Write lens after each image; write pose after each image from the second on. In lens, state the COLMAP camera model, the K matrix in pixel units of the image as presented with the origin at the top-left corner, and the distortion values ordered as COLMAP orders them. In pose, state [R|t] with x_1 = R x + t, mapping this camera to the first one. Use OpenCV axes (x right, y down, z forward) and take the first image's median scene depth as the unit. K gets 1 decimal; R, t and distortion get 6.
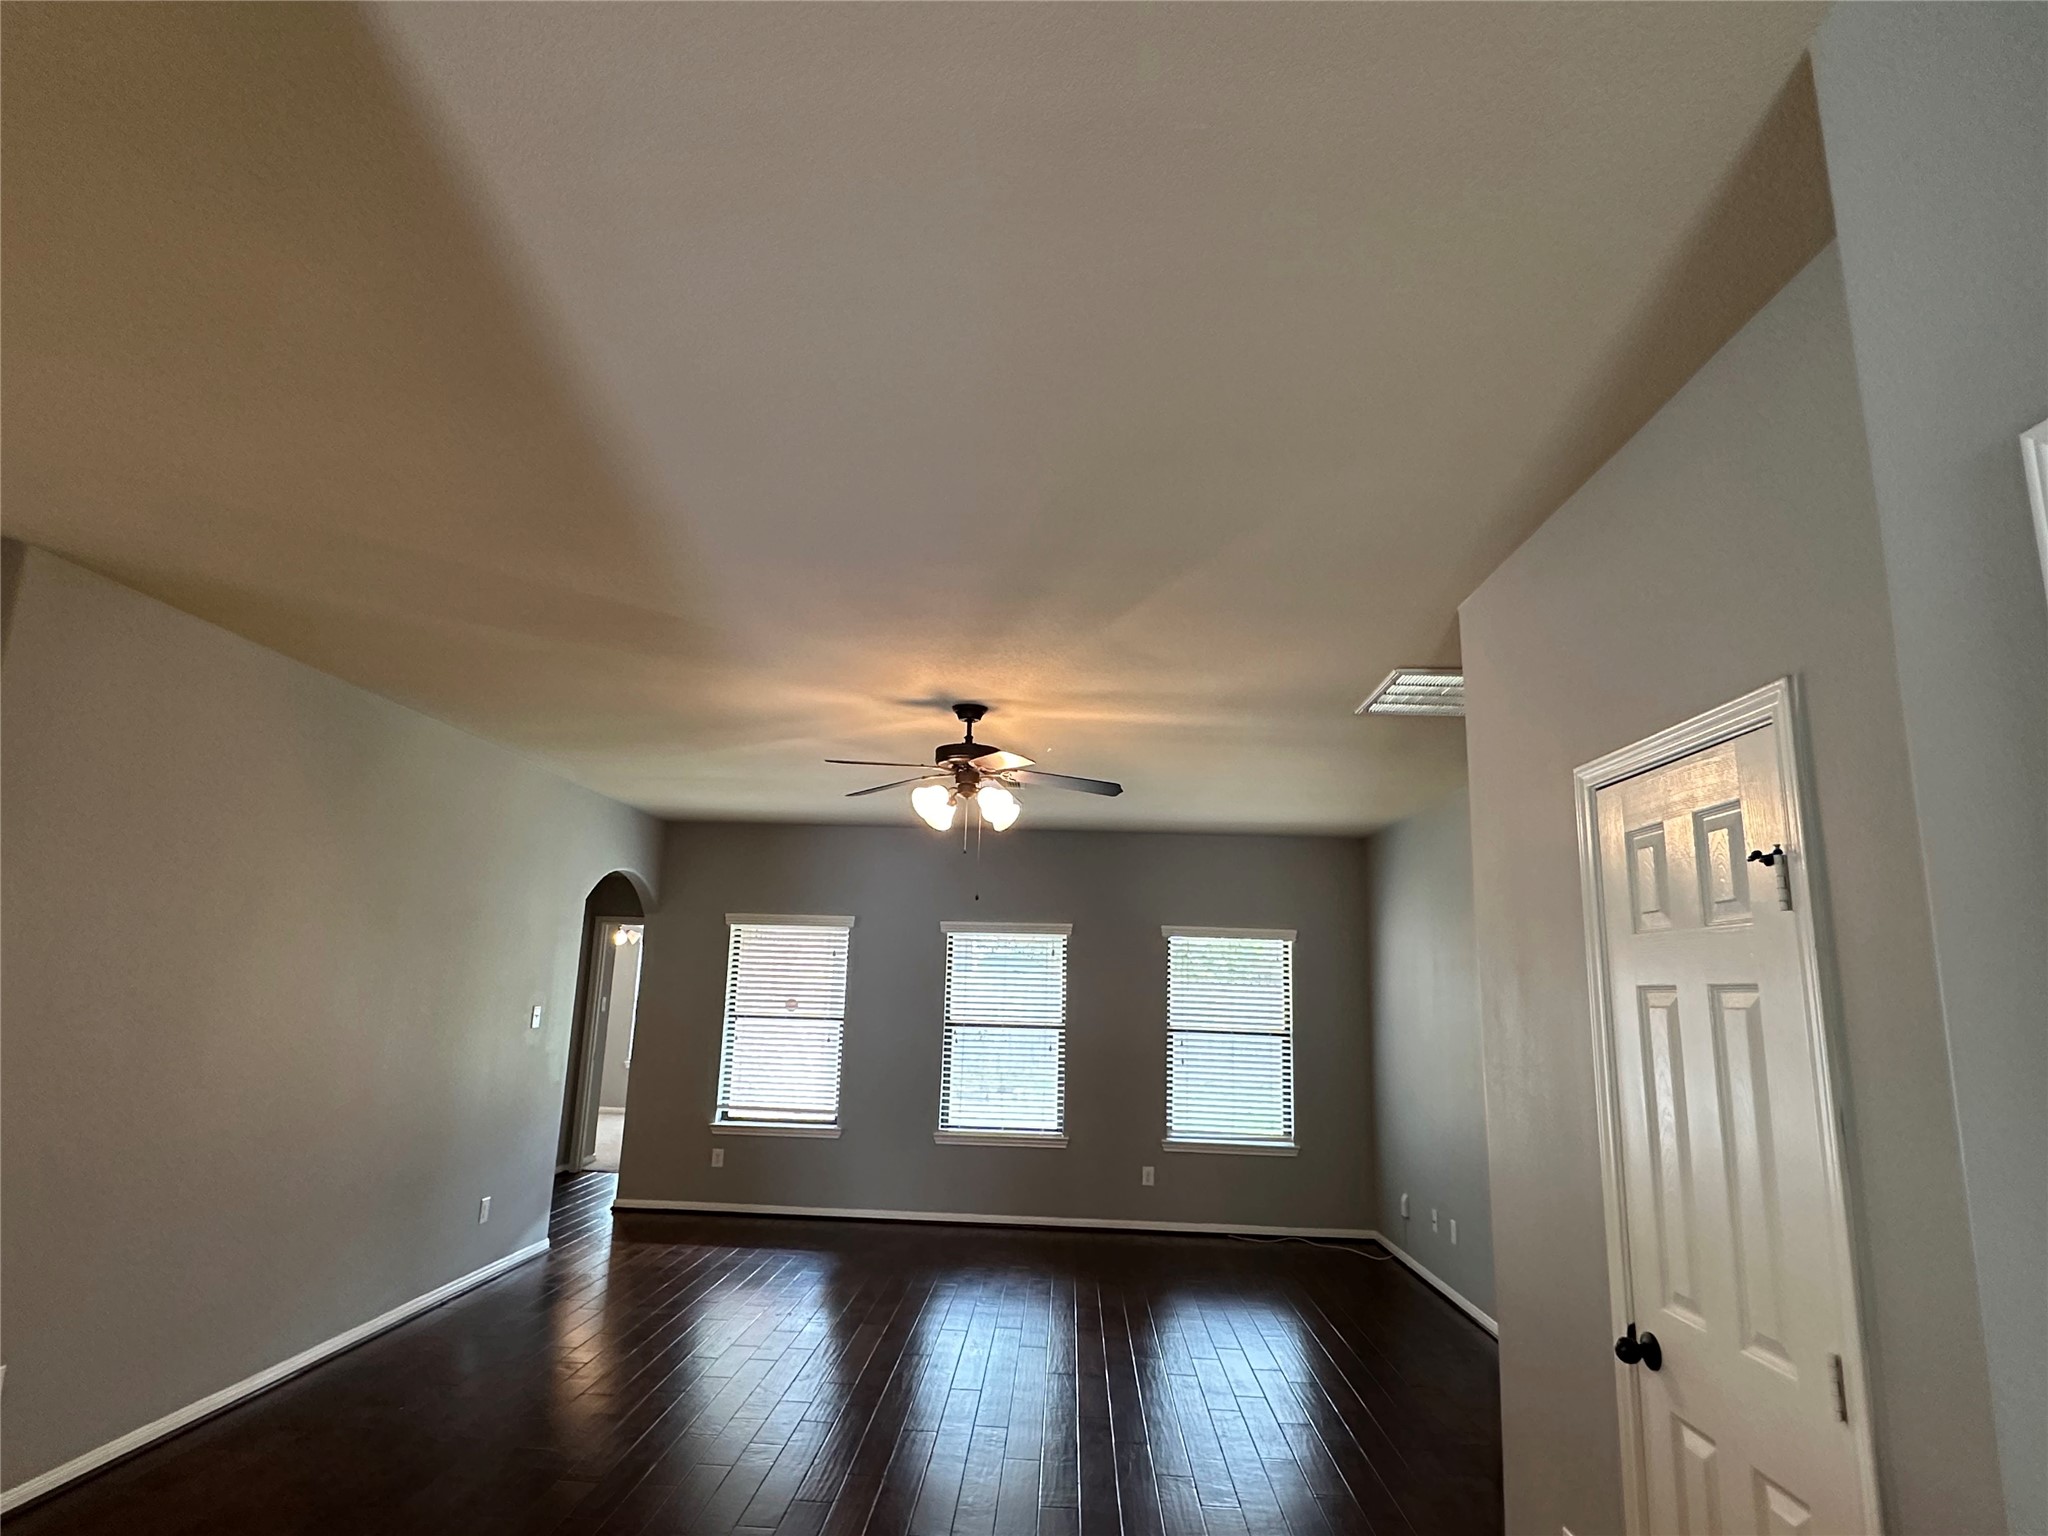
lens RADIAL K [[1087.2, 0, 1025.4], [0, 1087.2, 765.1], [0, 0, 1]] dist [0.001159, 0.000895]
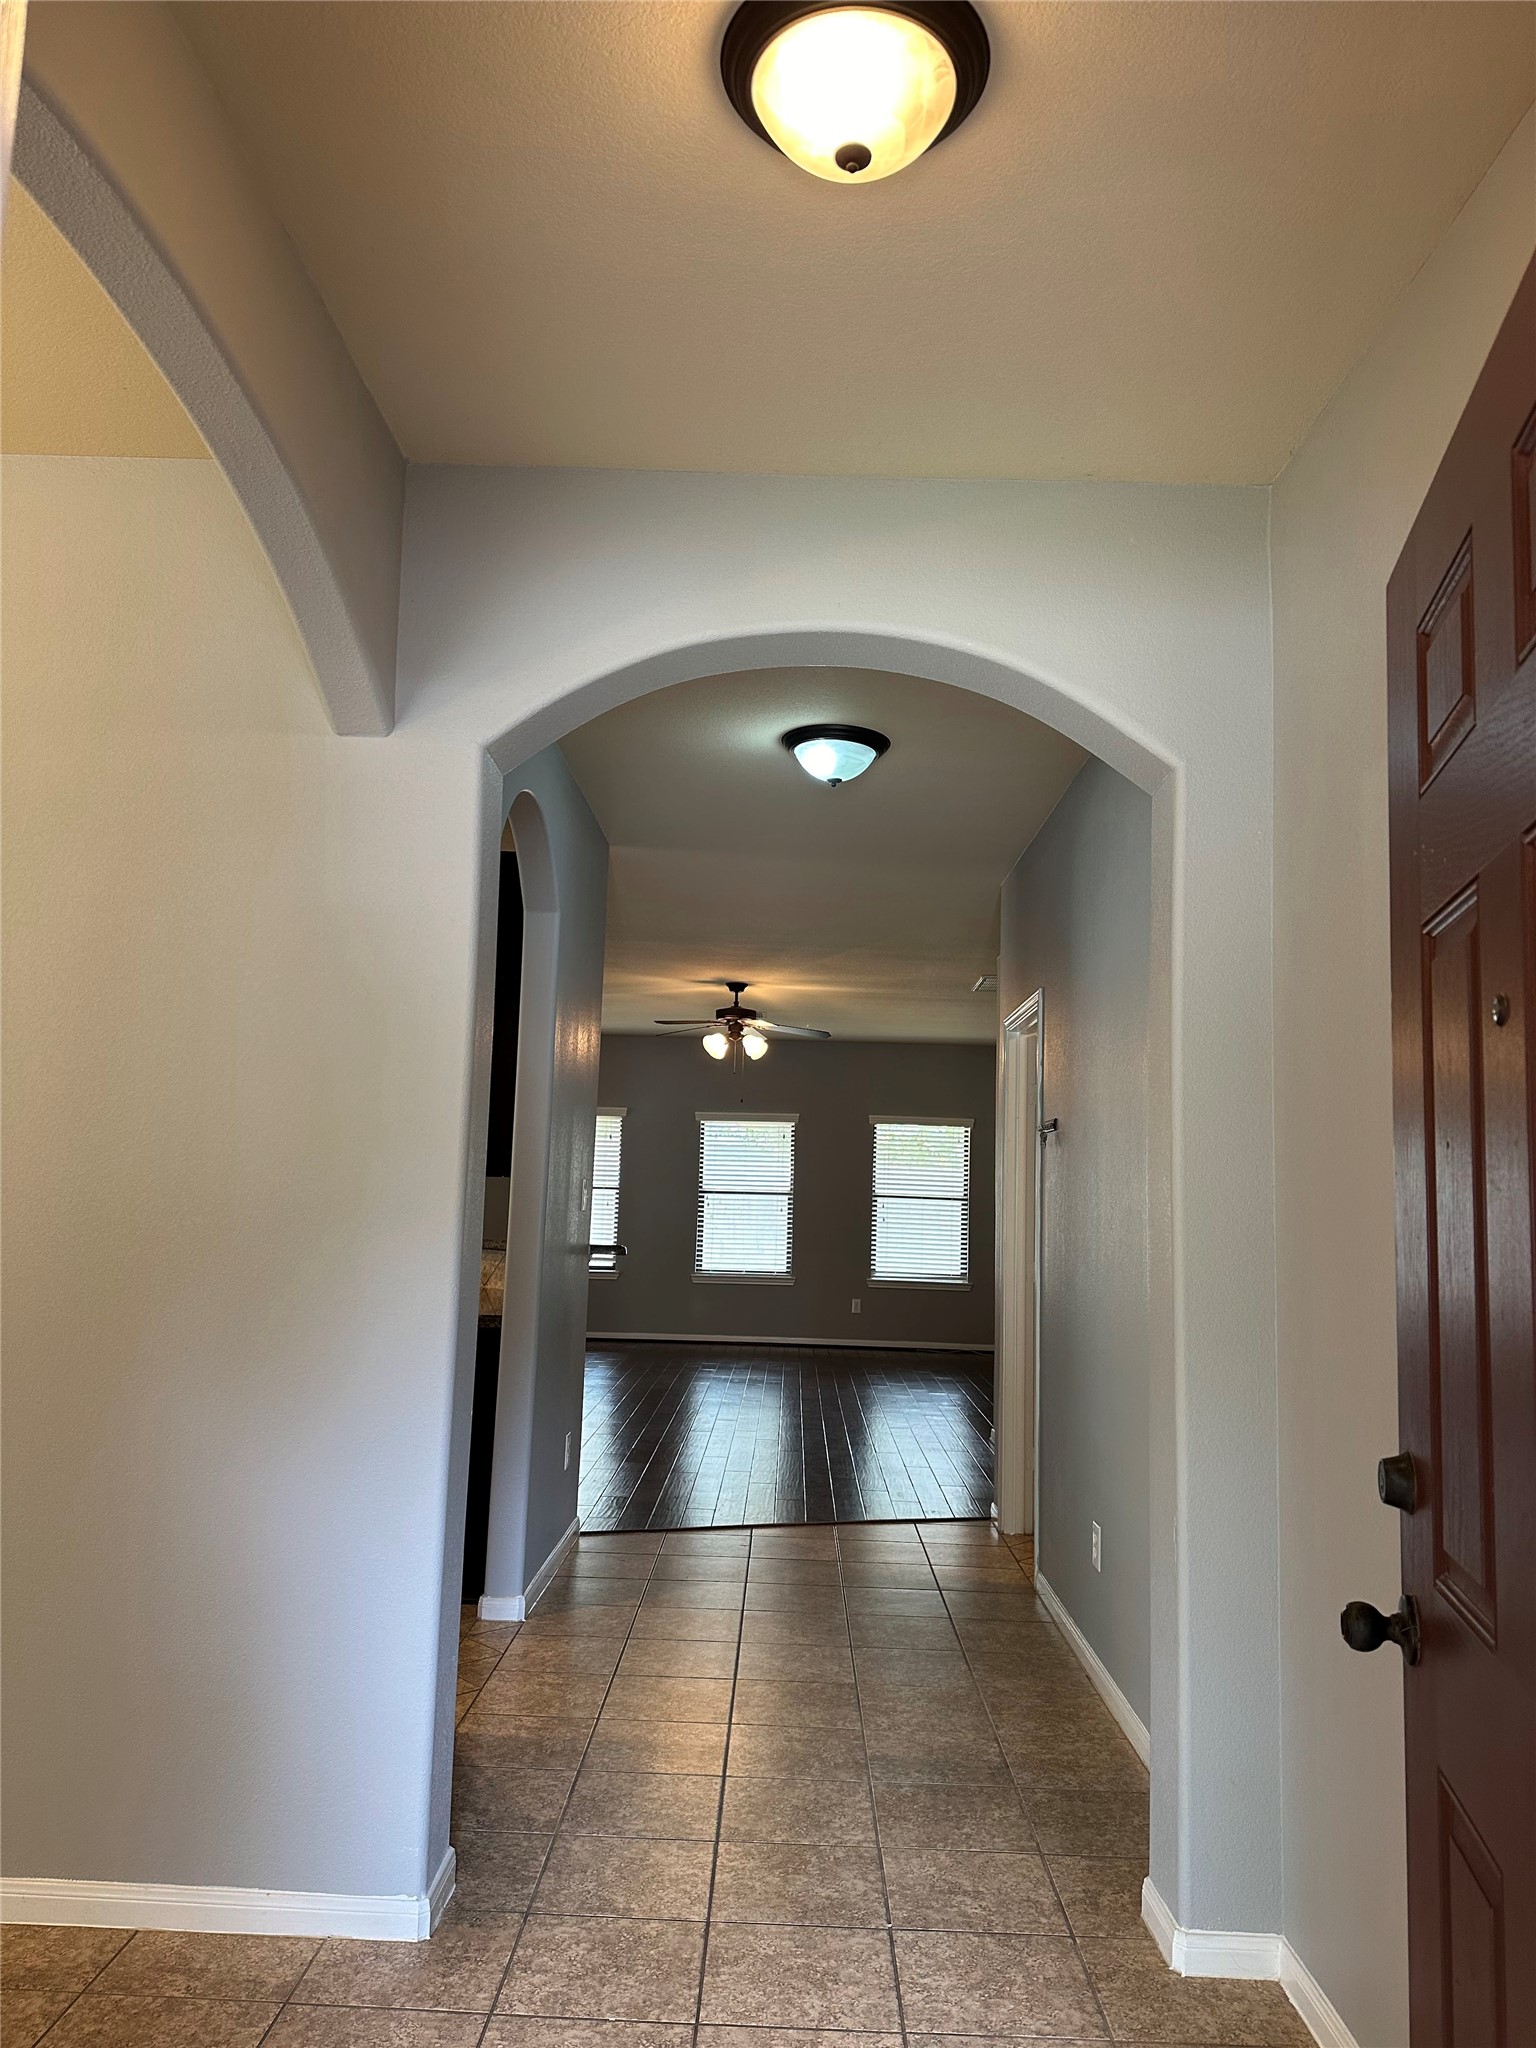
lens RADIAL K [[1435.4, 0, 772.5], [0, 1435.4, 1026.1], [0, 0, 1]] dist [0.004417, -0.002318]
pose [[0.999674, 0.000910, 0.025521, -0.031206], [-0.003172, 0.996050, 0.088737, -0.107352], [-0.025339, -0.088789, 0.995728, -0.676158]]
